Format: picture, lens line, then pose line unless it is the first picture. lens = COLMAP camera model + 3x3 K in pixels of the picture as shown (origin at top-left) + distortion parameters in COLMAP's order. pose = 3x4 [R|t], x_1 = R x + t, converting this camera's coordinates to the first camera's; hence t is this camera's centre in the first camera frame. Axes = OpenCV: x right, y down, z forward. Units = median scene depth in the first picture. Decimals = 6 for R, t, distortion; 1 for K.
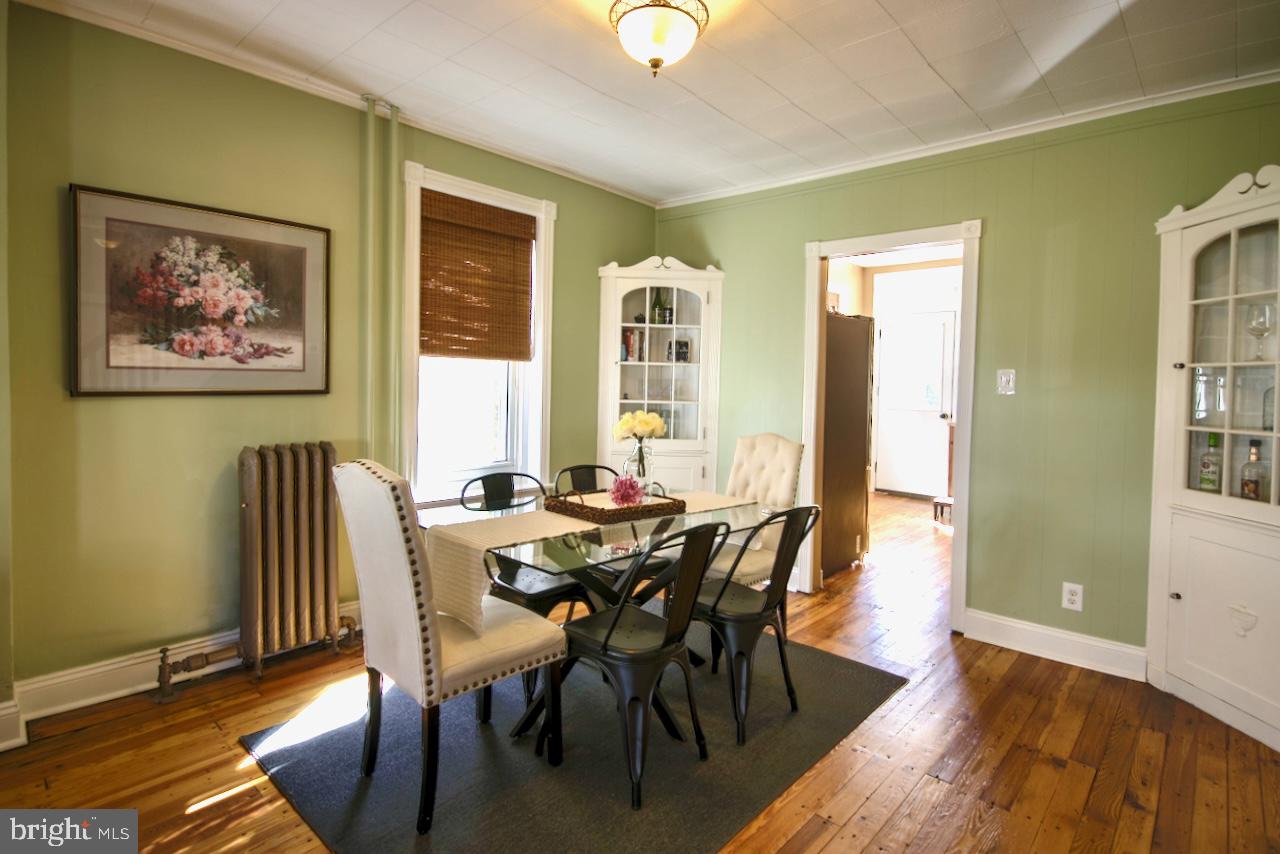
lens RADIAL K [[633.3, 0, 638.3], [0, 633.3, 414.7], [0, 0, 1]] dist [-0.008862, -0.001022]
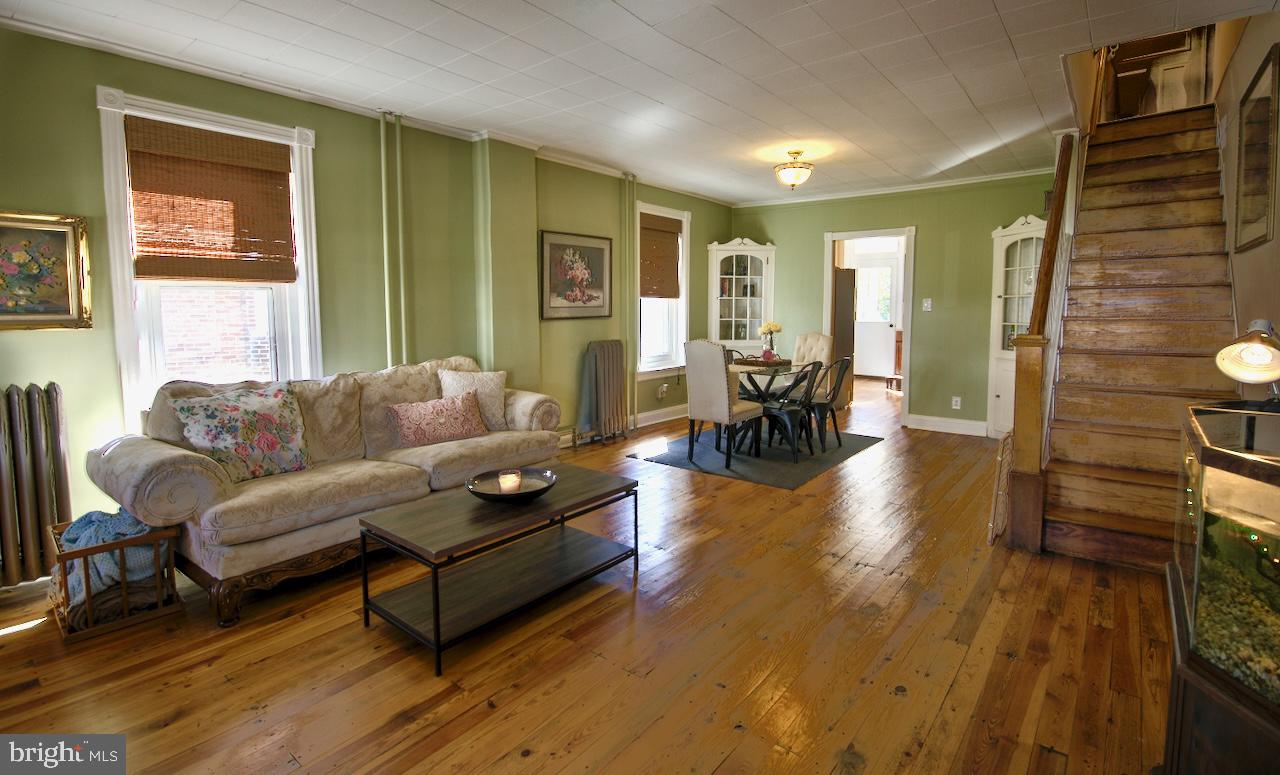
lens RADIAL K [[594.7, 0, 628.8], [0, 594.7, 365.8], [0, 0, 1]] dist [-0.004350, 0.000098]
pose [[0.998311, -0.026663, 0.051610, -0.493837], [0.024155, 0.998525, 0.048621, 0.029238], [-0.052831, -0.047292, 0.997483, -0.890717]]
